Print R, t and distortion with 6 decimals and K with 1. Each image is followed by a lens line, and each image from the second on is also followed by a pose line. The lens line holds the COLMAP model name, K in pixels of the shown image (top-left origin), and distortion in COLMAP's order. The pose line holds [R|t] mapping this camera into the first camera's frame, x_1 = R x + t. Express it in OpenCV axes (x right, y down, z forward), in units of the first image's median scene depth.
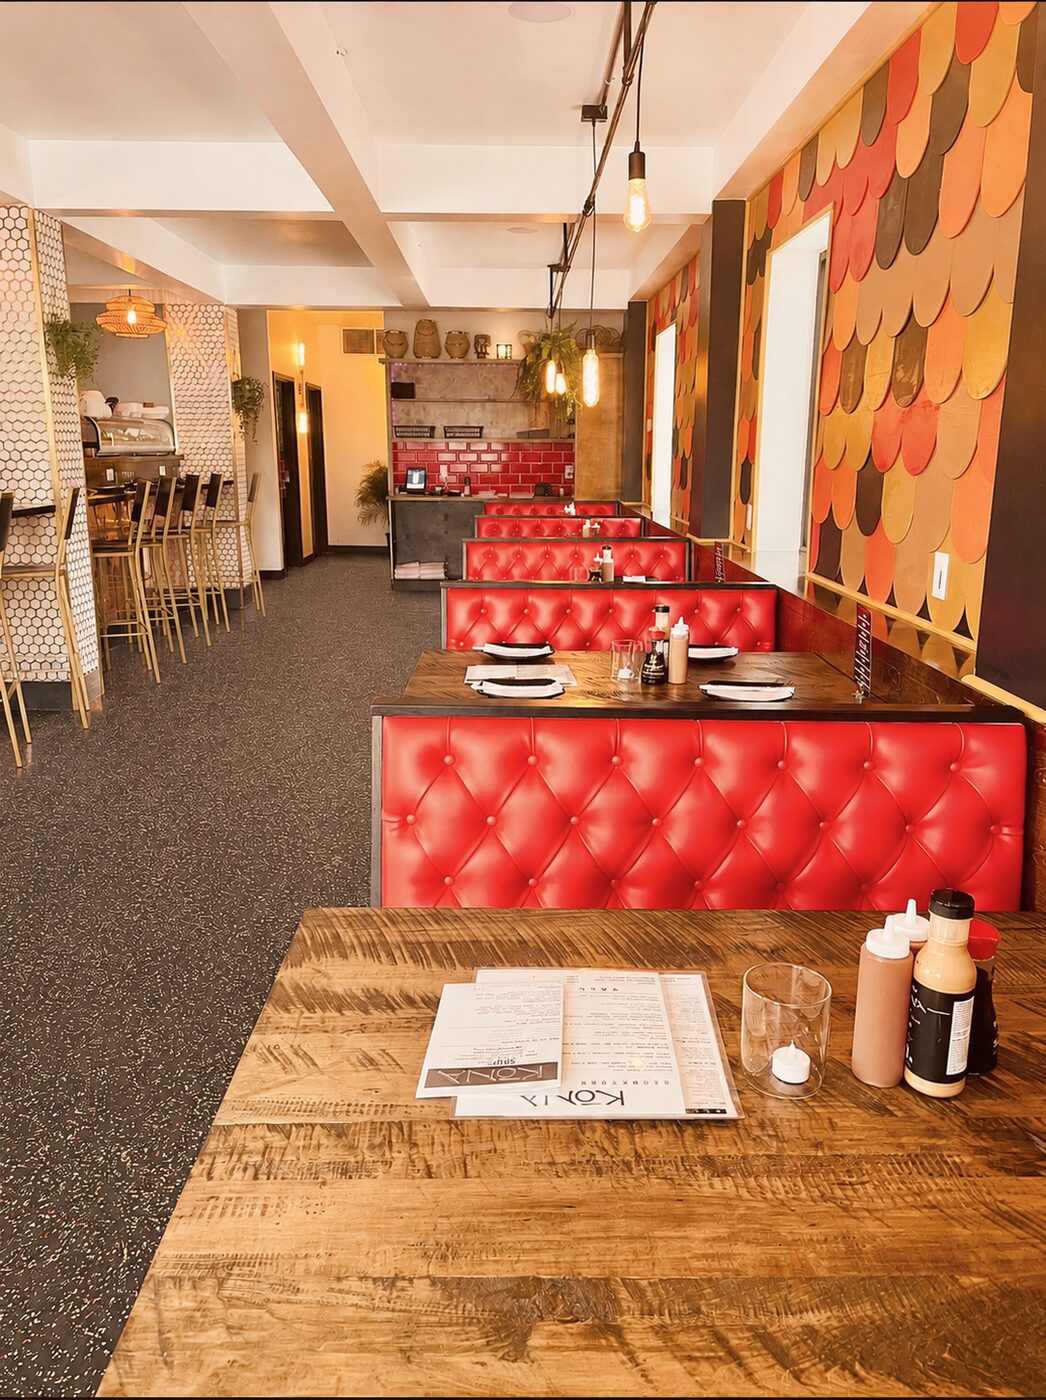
lens RADIAL K [[1048.4, 0, 523.0], [0, 1048.4, 700.0], [0, 0, 1]] dist [0.083009, -0.111066]
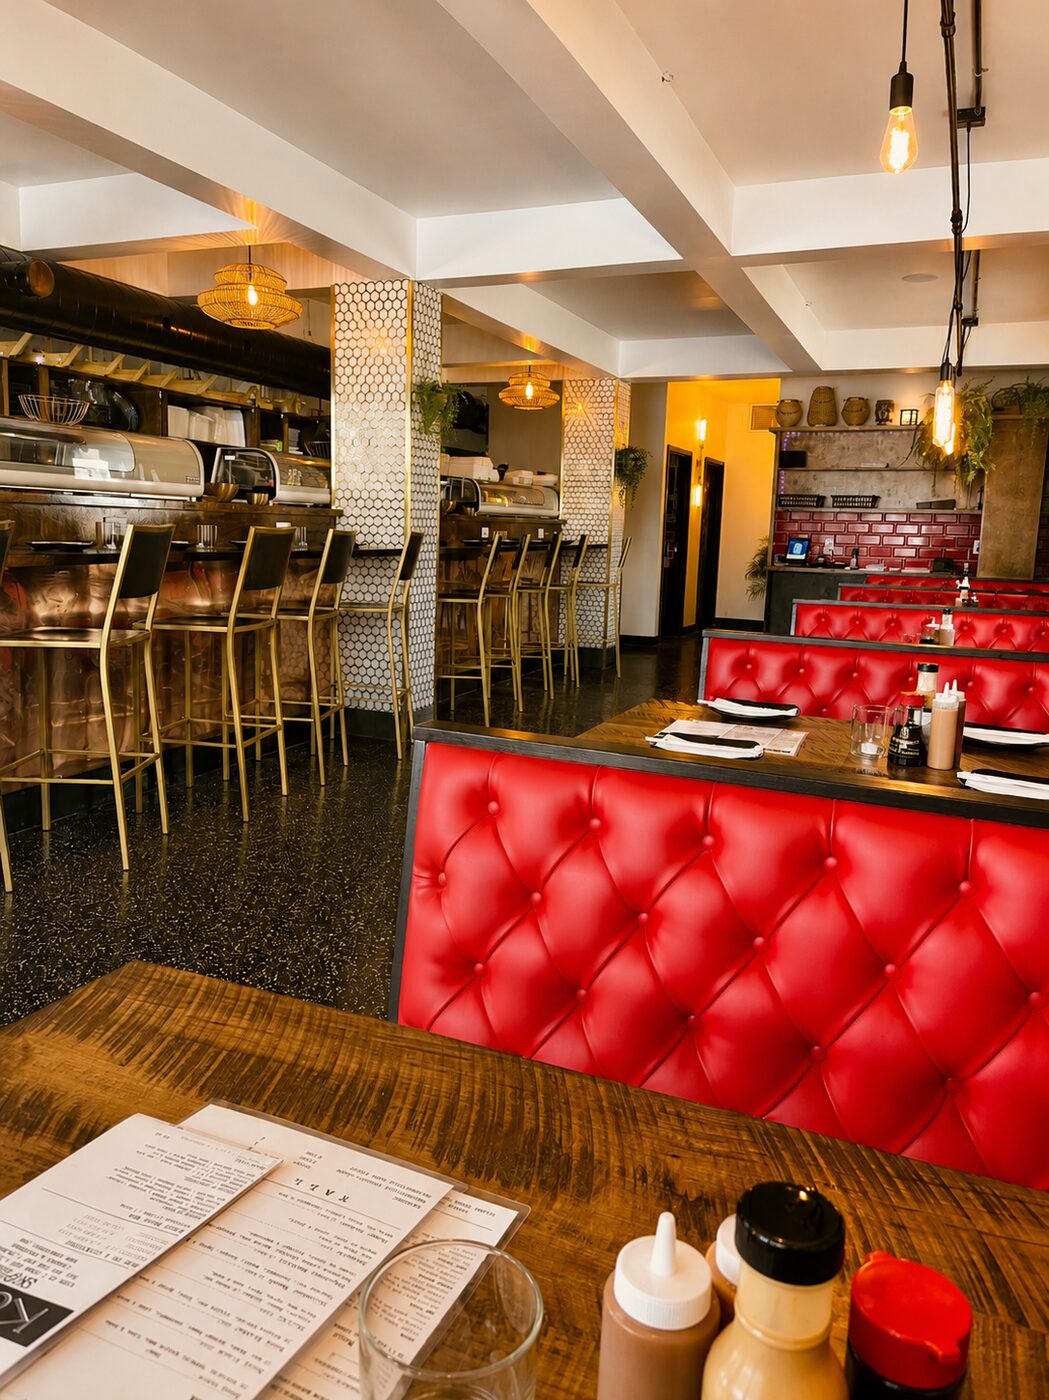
lens RADIAL K [[1023.0, 0, 509.2], [0, 1023.0, 672.9], [0, 0, 1]] dist [0.086286, -0.112438]
pose [[0.911065, 0.081304, -0.404166, 0.062964], [-0.121863, 0.989662, -0.075616, 0.003793], [0.393840, 0.118144, 0.911555, 0.081489]]
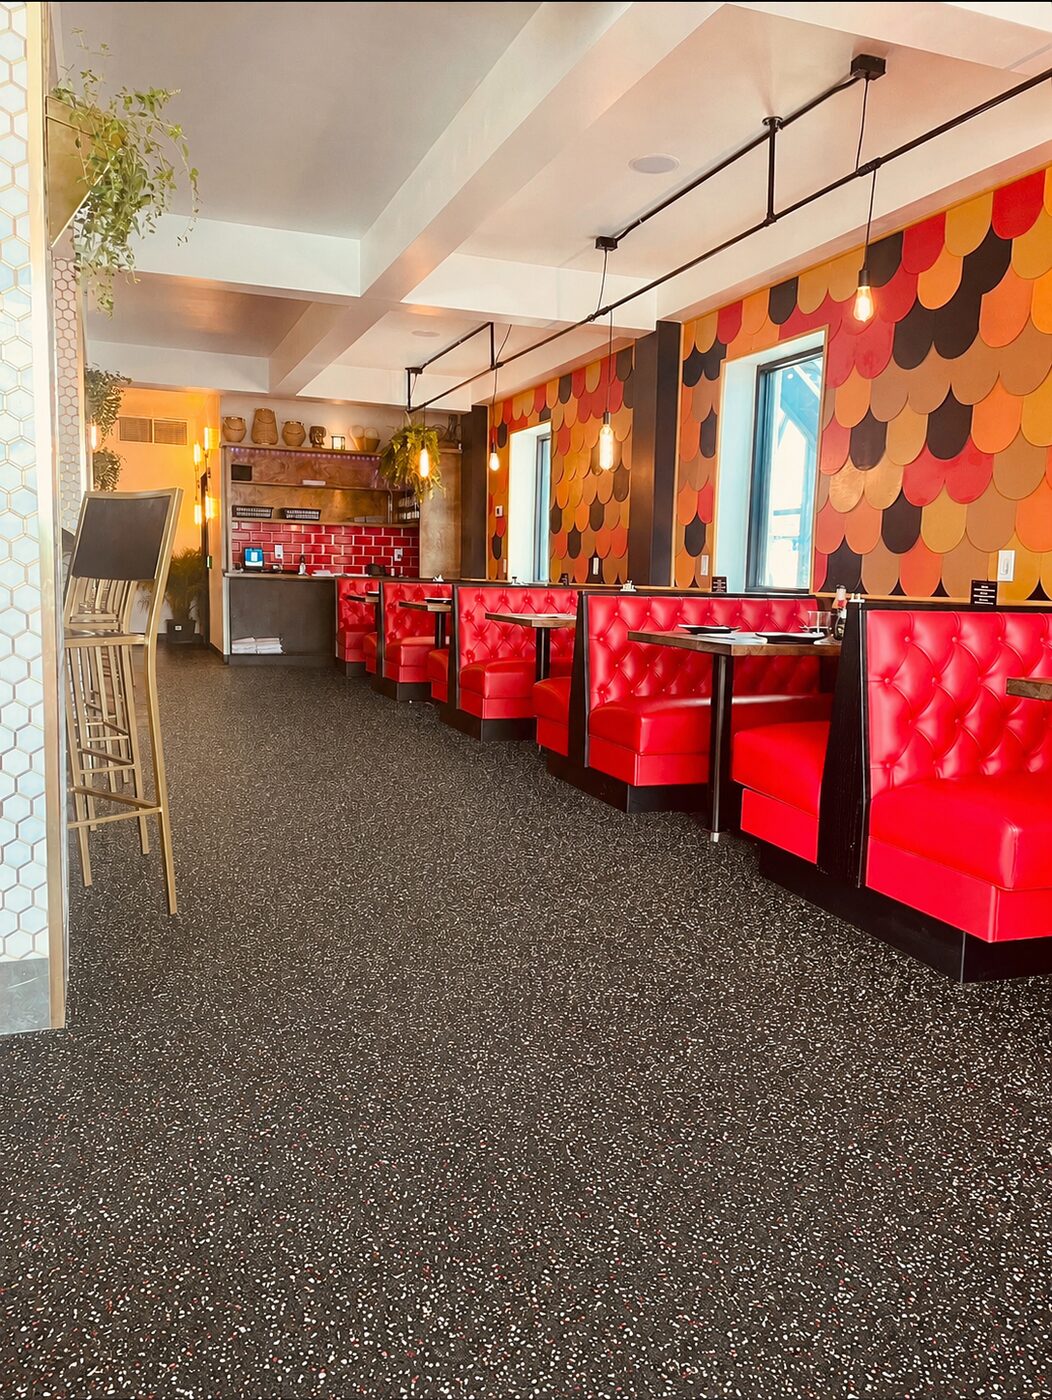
lens RADIAL K [[1048.4, 0, 526.0], [0, 1048.4, 700.0], [0, 0, 1]] dist [0.083009, -0.111066]
pose [[0.936410, -0.028379, 0.349758, -0.294158], [0.067490, 0.992681, -0.100147, 0.068713], [-0.344356, 0.117384, 0.931472, -0.053337]]
